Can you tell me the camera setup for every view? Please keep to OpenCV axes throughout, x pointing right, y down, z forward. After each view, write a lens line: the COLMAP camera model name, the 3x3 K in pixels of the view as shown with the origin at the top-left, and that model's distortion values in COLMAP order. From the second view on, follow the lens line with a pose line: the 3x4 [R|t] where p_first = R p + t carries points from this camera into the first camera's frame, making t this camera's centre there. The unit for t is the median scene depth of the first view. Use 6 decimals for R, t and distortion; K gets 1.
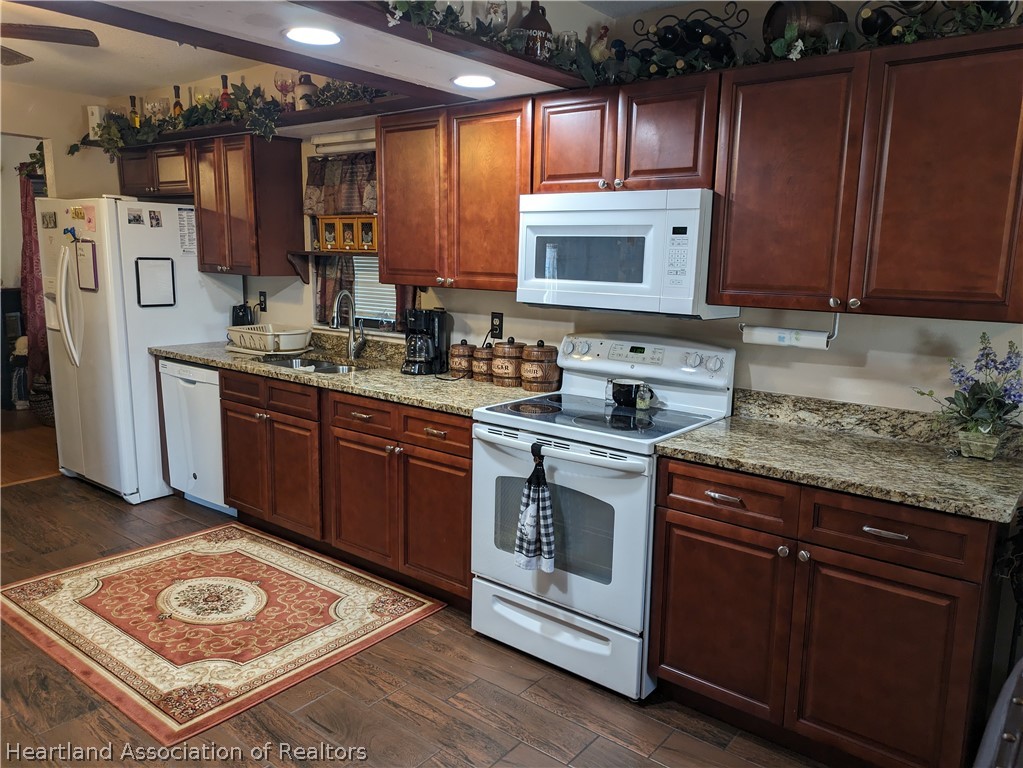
lens RADIAL K [[751.4, 0, 523.0], [0, 751.4, 381.9], [0, 0, 1]] dist [0.057918, -0.046786]
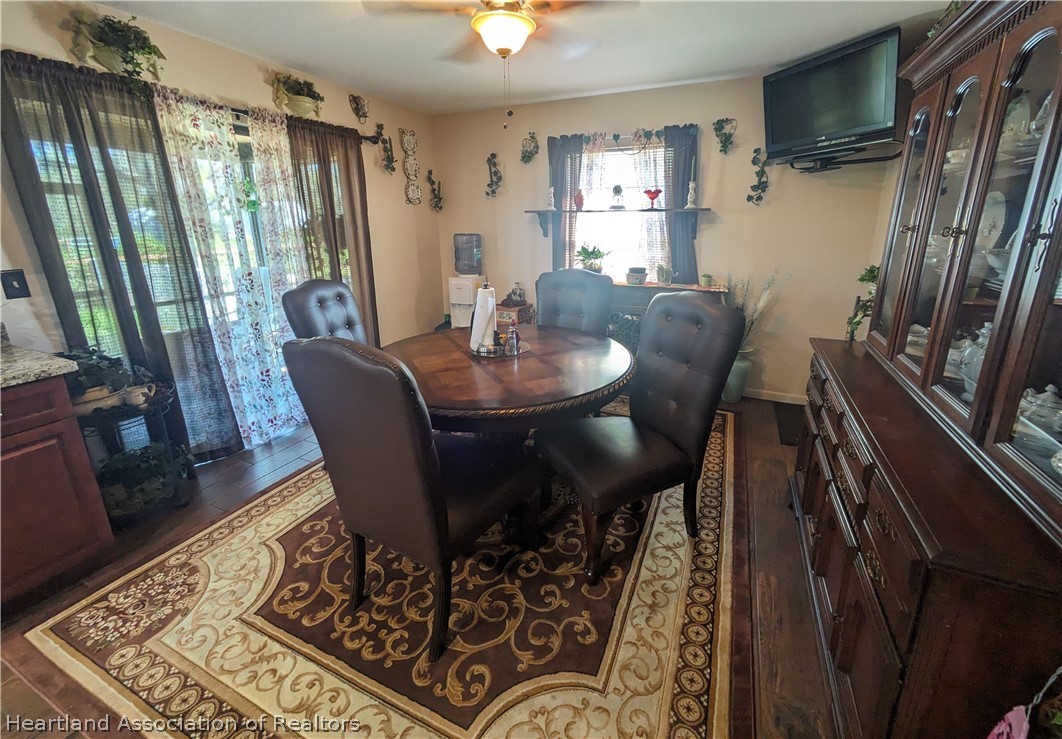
lens RADIAL K [[429.2, 0, 542.4], [0, 429.2, 331.1], [0, 0, 1]] dist [0.007094, 0.000249]
pose [[-0.234773, -0.261072, 0.936335, -0.255457], [0.165252, 0.938516, 0.303115, -0.001437], [-0.957900, 0.225895, -0.177196, 0.142113]]
